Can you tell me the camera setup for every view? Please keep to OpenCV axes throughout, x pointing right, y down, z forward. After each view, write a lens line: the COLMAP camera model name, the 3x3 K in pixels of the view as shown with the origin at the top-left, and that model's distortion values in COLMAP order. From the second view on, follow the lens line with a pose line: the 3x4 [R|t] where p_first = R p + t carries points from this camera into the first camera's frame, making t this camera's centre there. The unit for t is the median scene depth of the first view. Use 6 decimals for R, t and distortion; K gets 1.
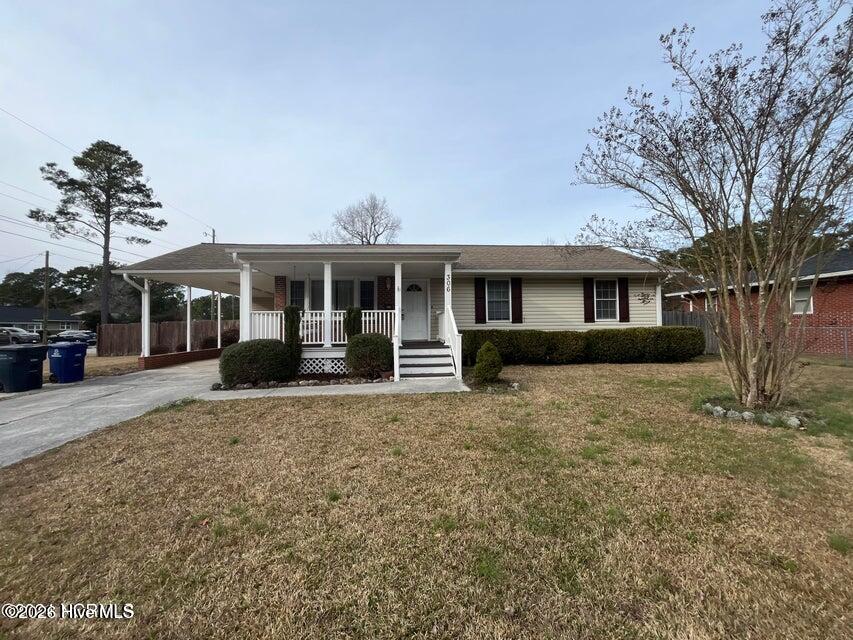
lens RADIAL K [[341.9, 0, 424.5], [0, 341.9, 321.0], [0, 0, 1]] dist [-0.002907, 0.000569]
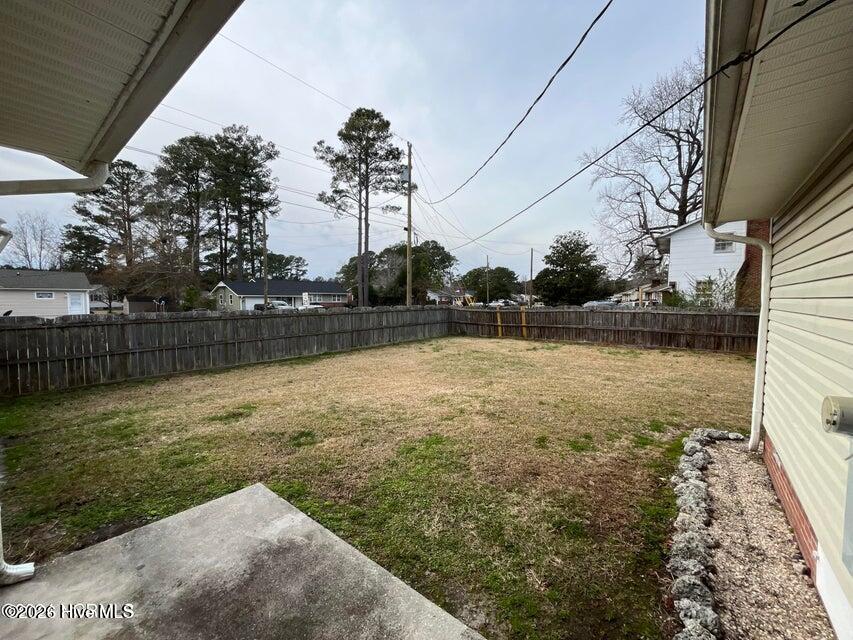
lens RADIAL K [[341.9, 0, 422.2], [0, 341.9, 320.2], [0, 0, 1]] dist [-0.002907, 0.000569]
pose [[0.729227, 0.054877, -0.682068, -0.116567], [0.003230, 0.996492, 0.083628, -0.005800], [0.684264, -0.063187, 0.726492, 0.372349]]
